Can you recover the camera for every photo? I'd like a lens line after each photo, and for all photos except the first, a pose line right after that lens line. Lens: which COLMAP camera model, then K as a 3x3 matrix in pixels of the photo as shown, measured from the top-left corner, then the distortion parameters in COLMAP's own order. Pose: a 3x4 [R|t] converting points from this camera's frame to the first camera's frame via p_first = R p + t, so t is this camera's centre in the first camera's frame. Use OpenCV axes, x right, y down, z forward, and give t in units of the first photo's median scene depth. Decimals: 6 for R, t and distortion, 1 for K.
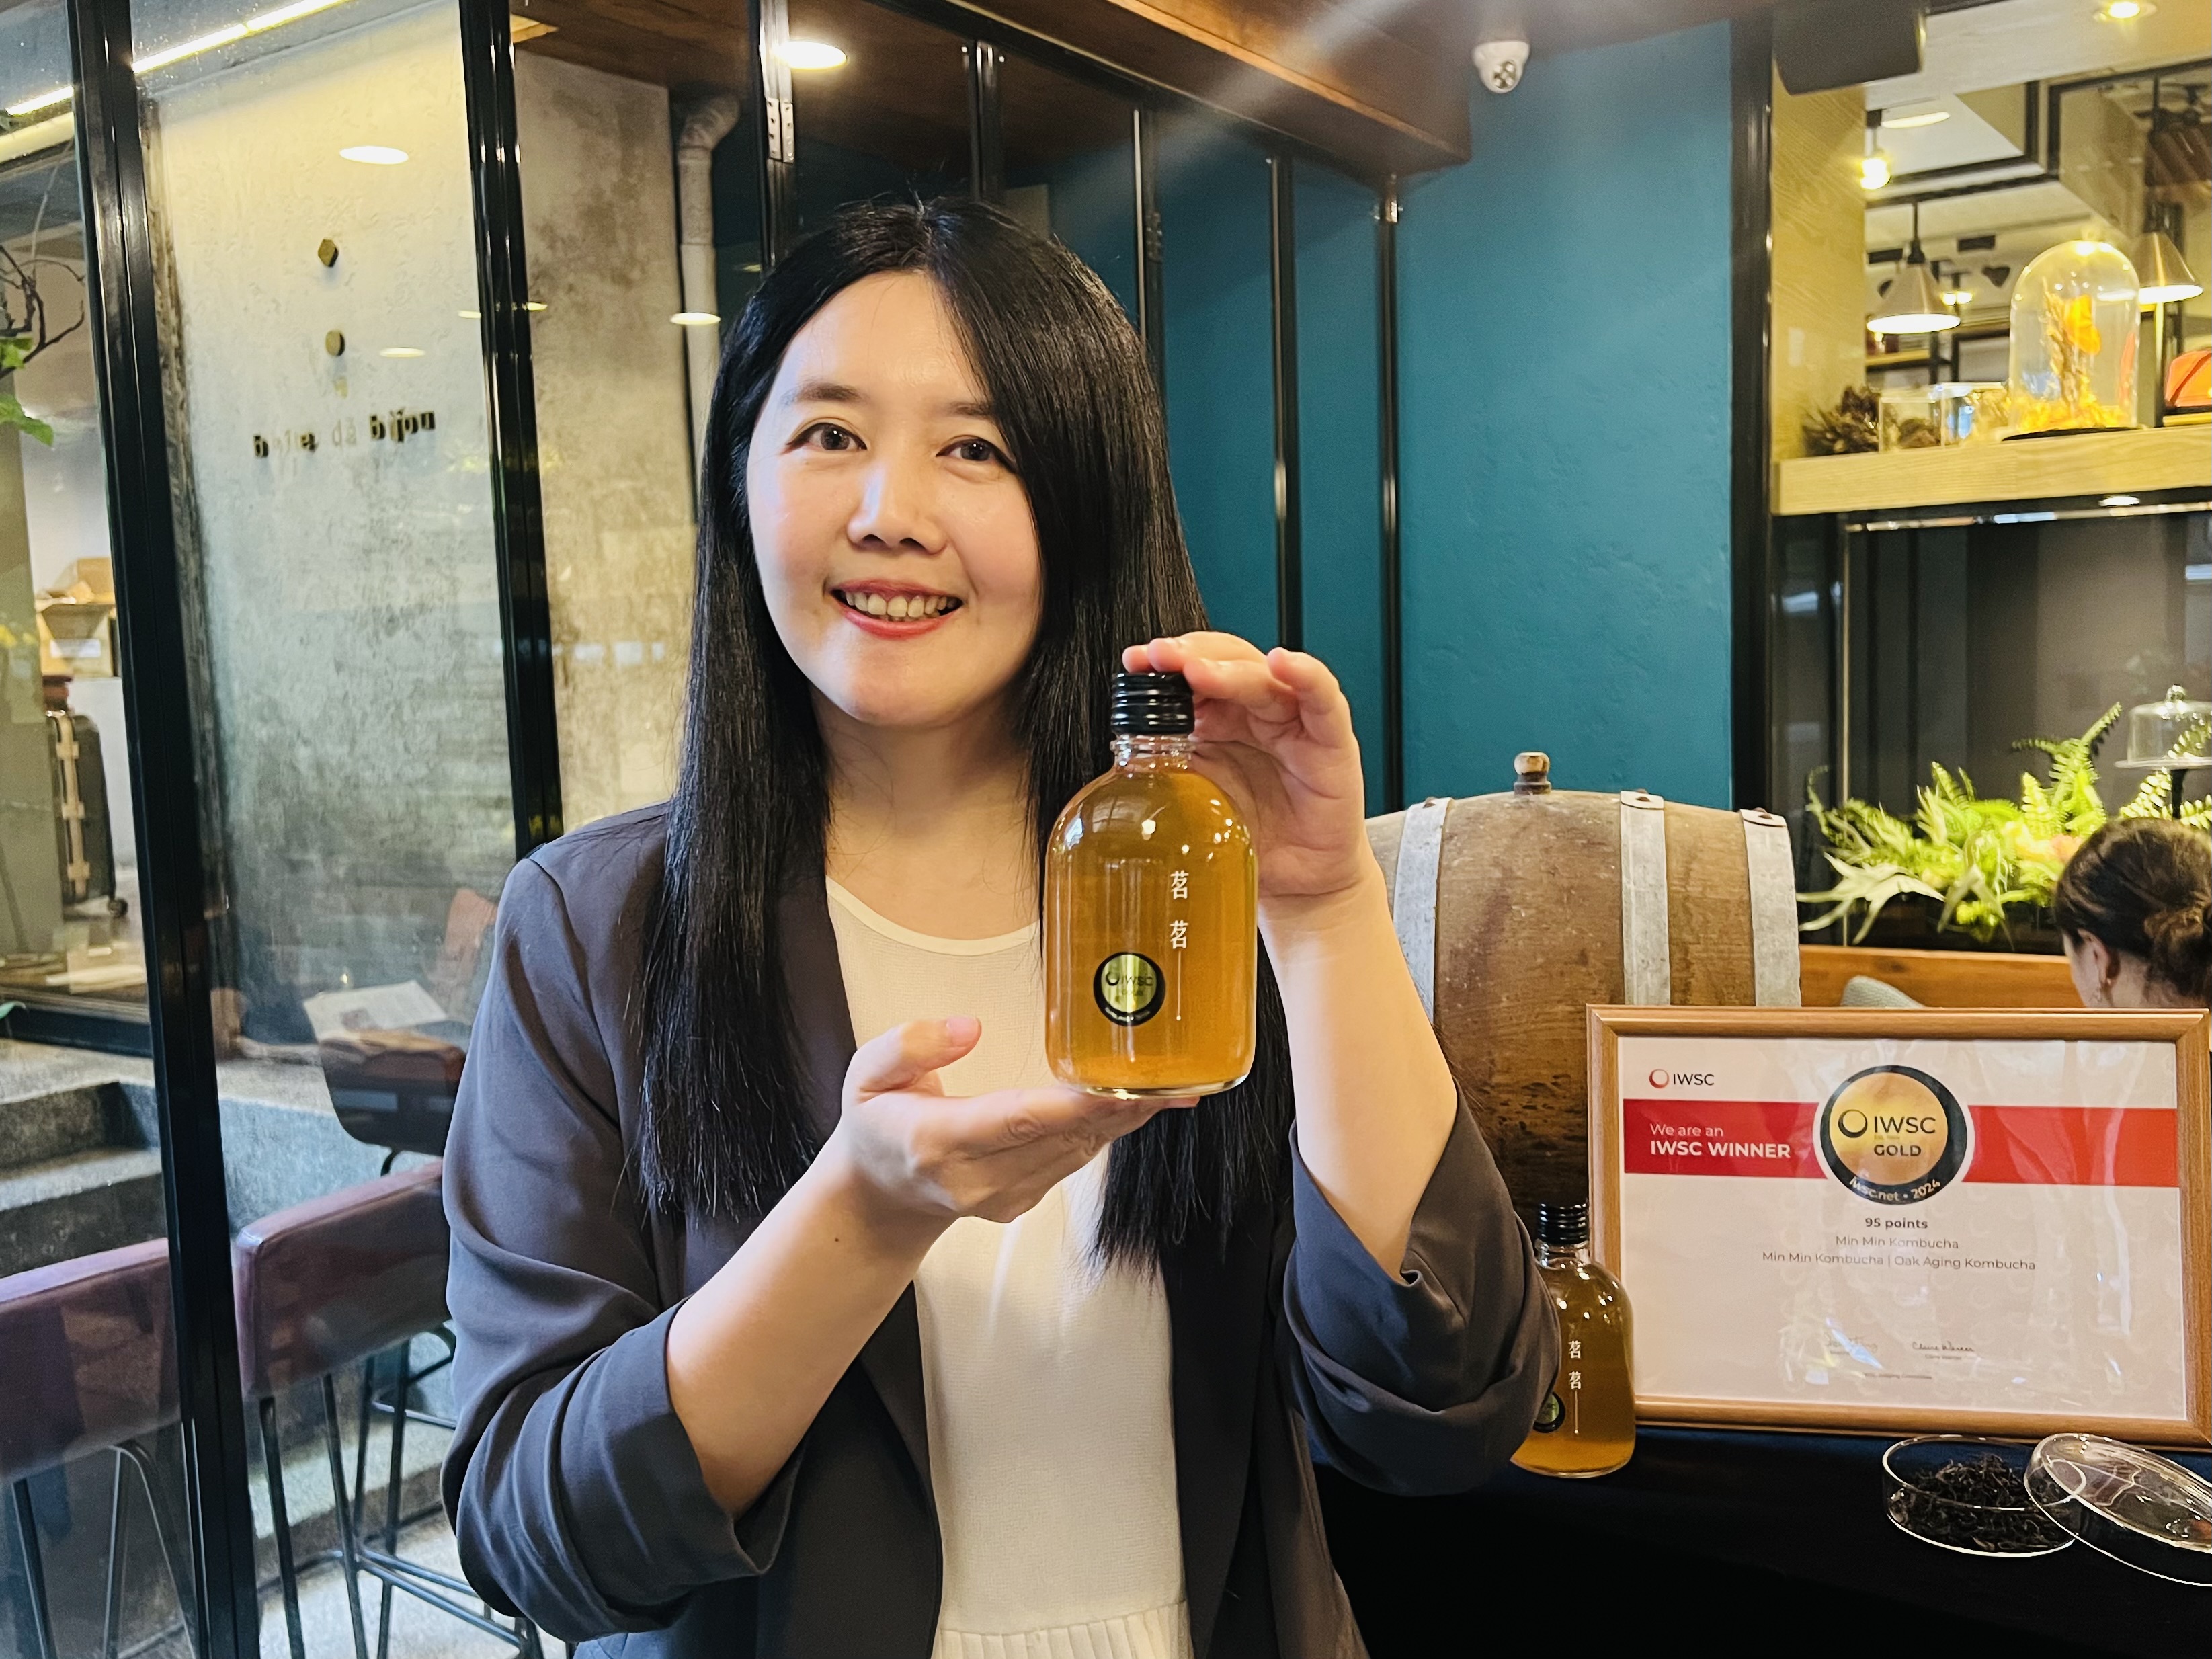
lens RADIAL K [[2030.3, 0, 1106.0], [0, 2030.3, 829.5], [0, 0, 1]] dist [-0.003890, -0.177443]
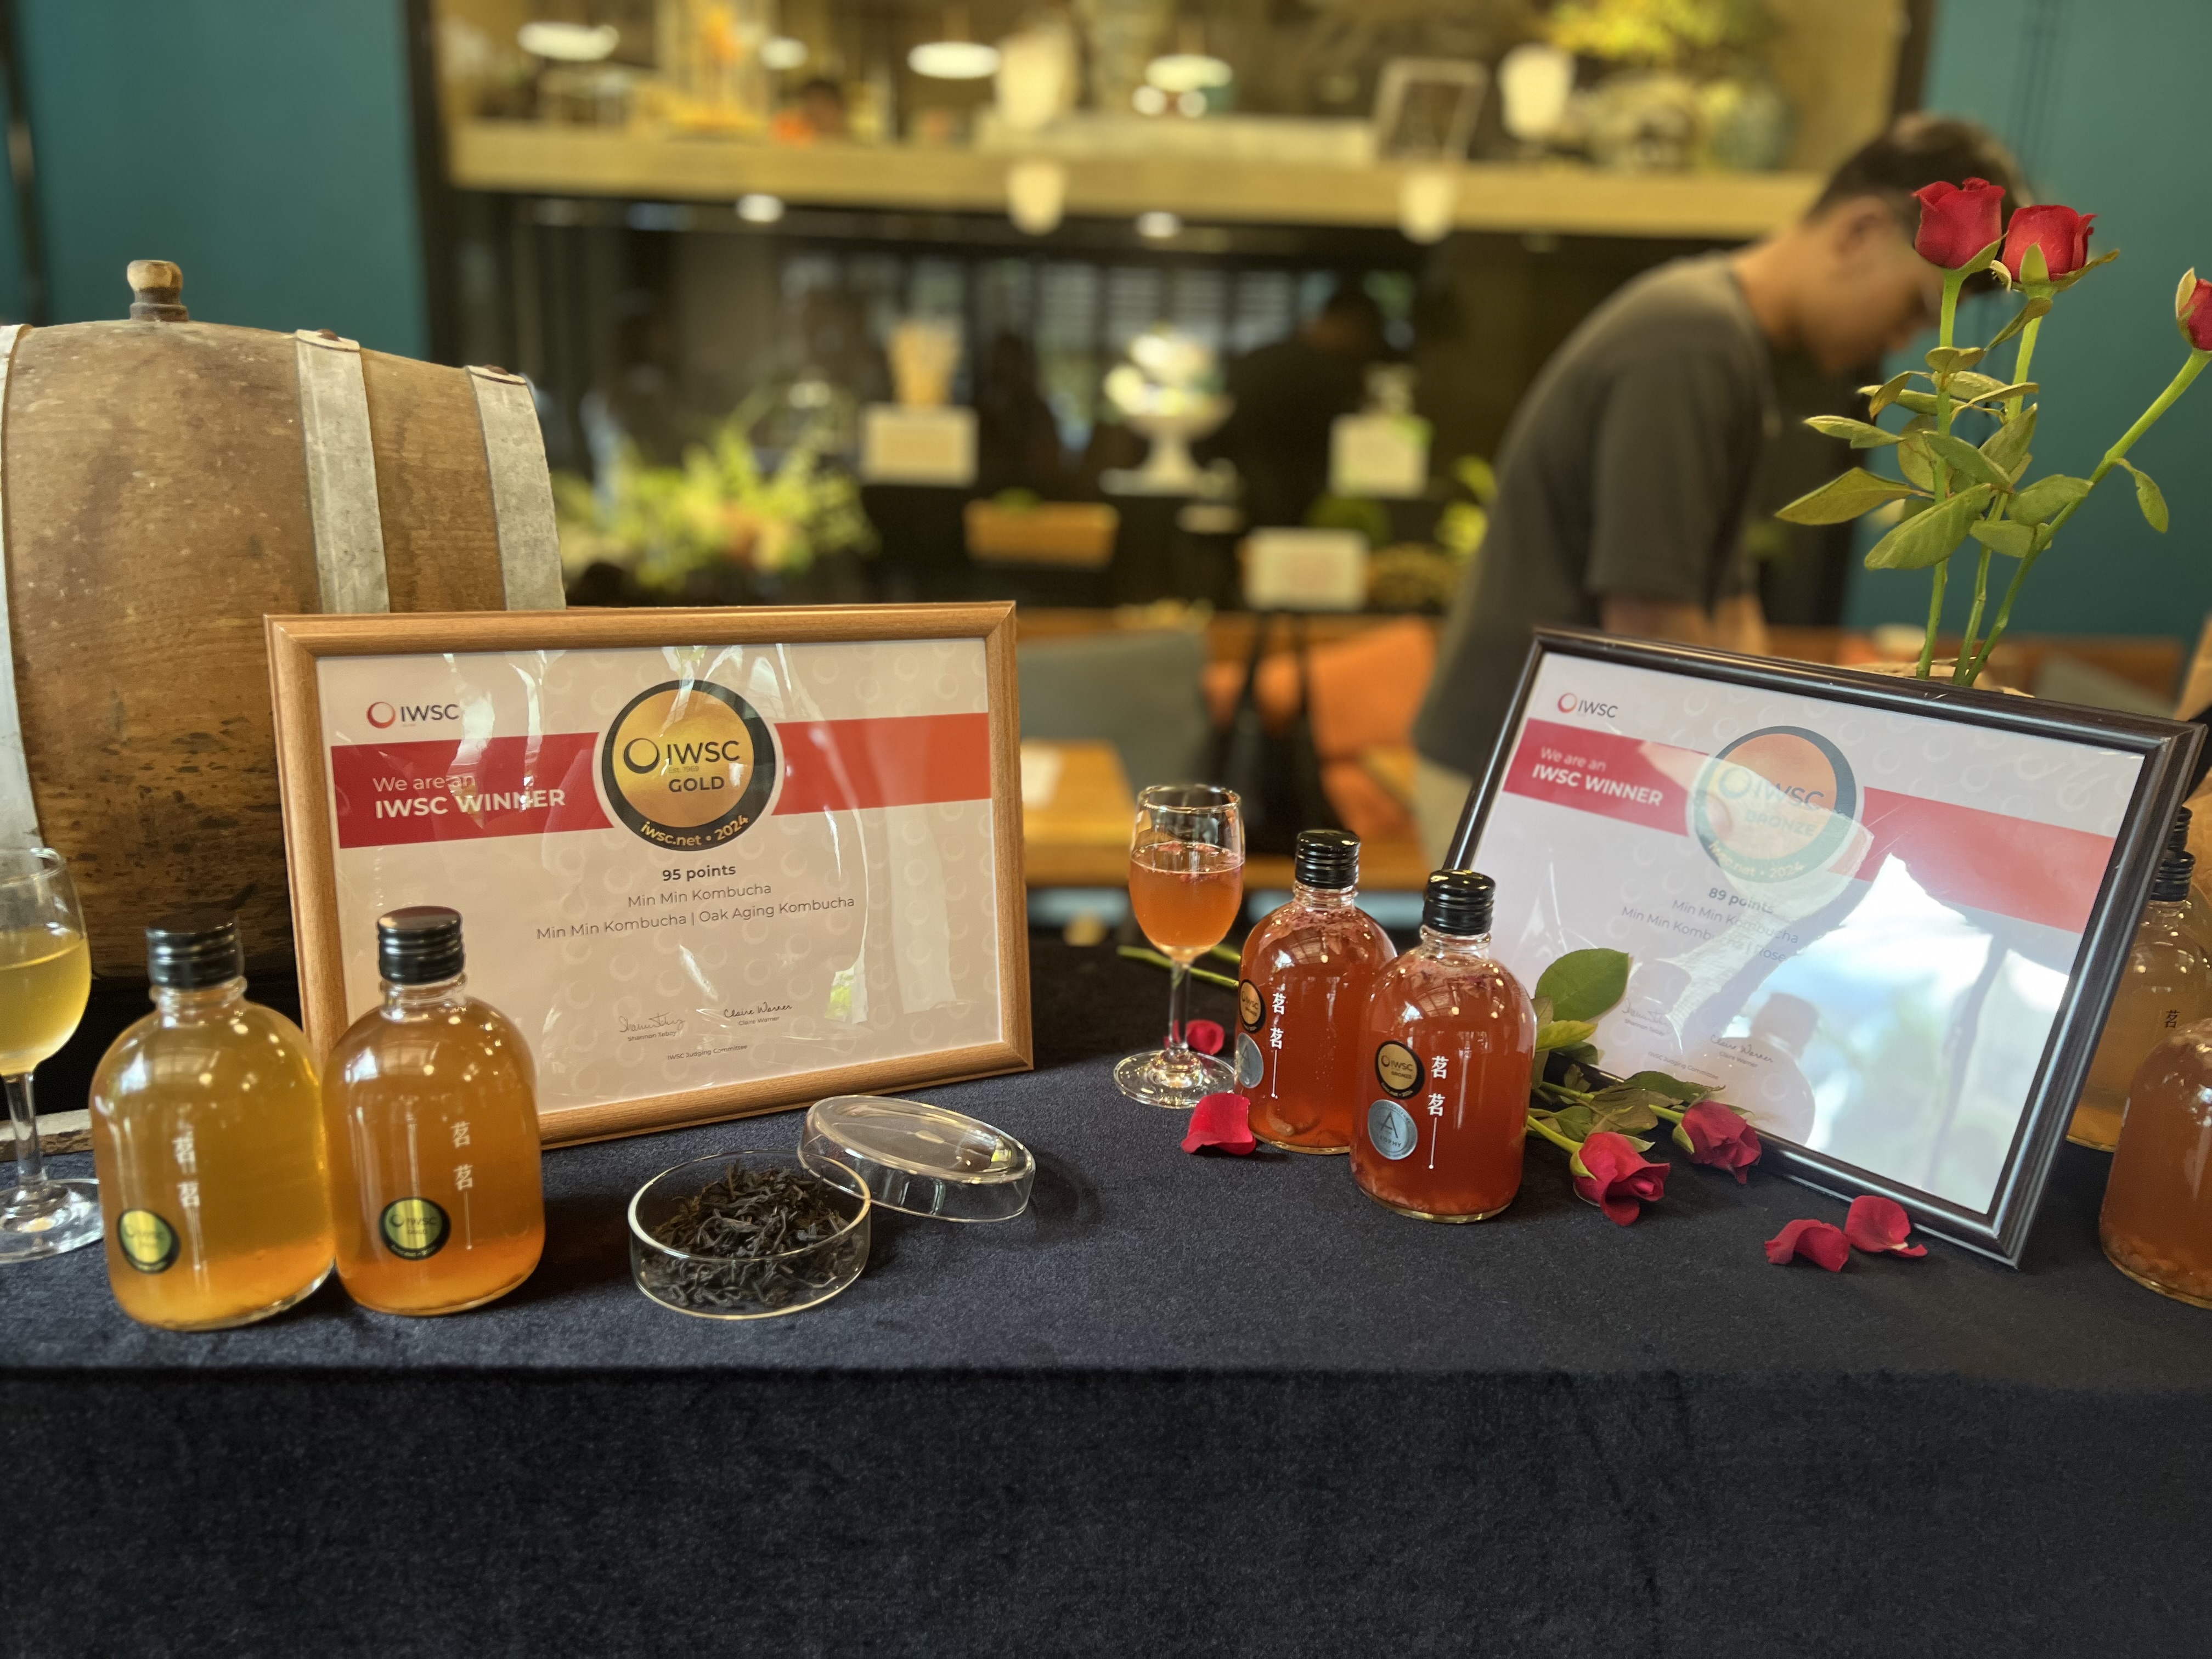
lens RADIAL K [[1804.2, 0, 1106.0], [0, 1804.2, 829.5], [0, 0, 1]] dist [0.003374, -0.010239]
pose [[0.793926, -0.108353, 0.598281, 0.086507], [0.002196, 0.984498, 0.175385, 0.049795], [-0.608010, -0.137929, 0.781856, 0.326390]]
